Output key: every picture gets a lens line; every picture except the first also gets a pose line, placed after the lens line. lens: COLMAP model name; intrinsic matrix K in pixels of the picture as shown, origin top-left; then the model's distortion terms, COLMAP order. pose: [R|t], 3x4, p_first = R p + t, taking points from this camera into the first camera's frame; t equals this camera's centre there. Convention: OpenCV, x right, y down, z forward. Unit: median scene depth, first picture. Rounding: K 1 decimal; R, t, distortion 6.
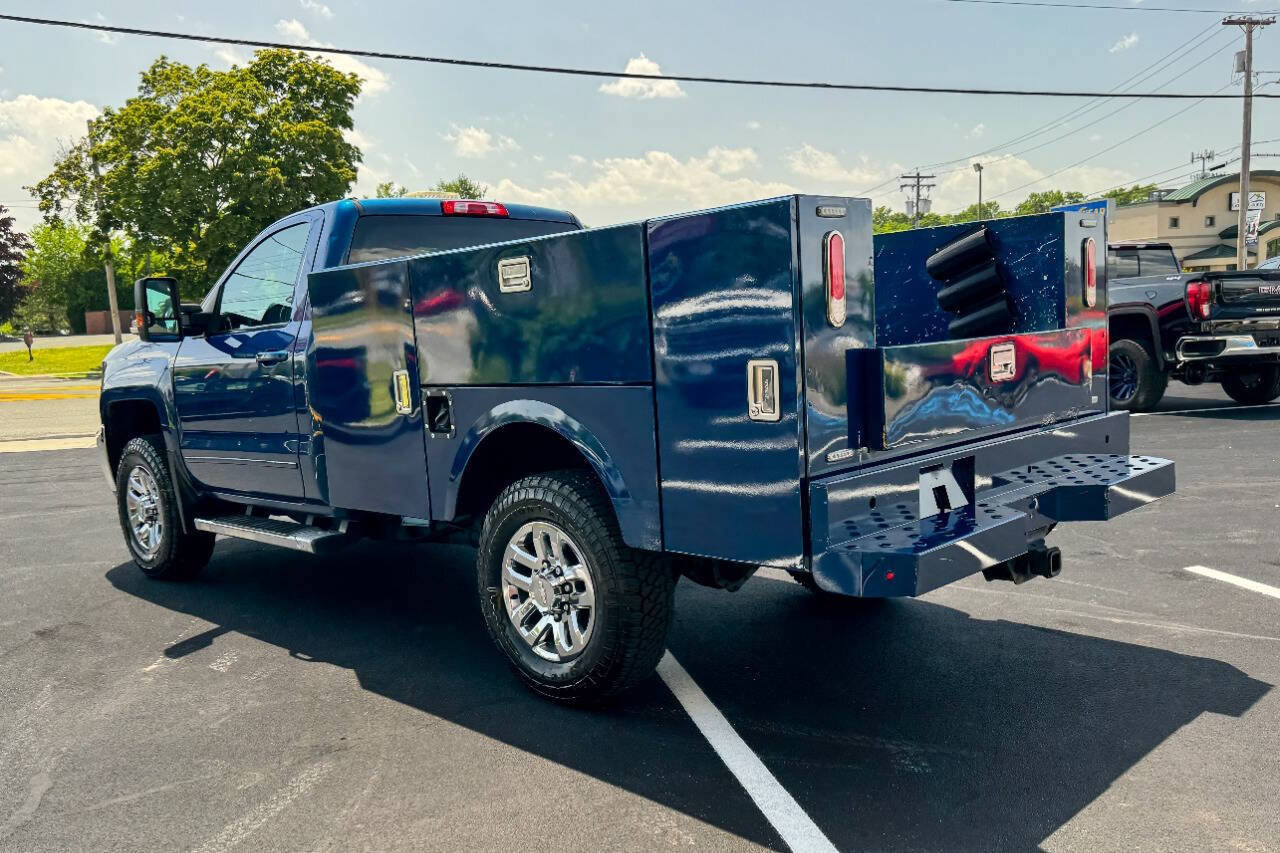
lens RADIAL K [[1067.9, 0, 640.2], [0, 1067.9, 456.7], [0, 0, 1]] dist [0.074095, -0.104626]
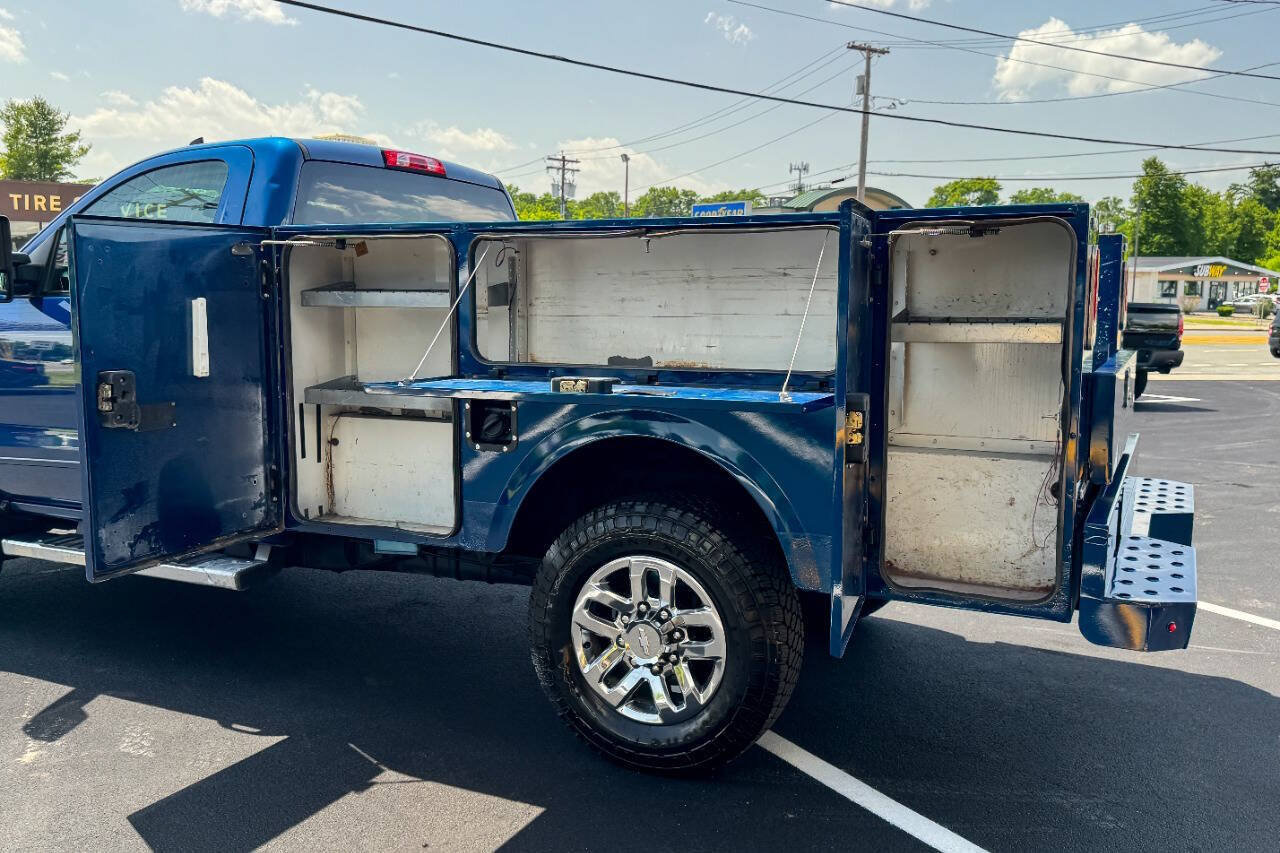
lens RADIAL K [[1108.2, 0, 640.0], [0, 1108.2, 426.5], [0, 0, 1]] dist [0.120272, -0.219620]
pose [[0.943462, 0.023178, 0.330670, -0.315535], [-0.019677, 0.999709, -0.013933, -0.022671], [-0.330897, 0.006639, 0.943644, 0.152520]]
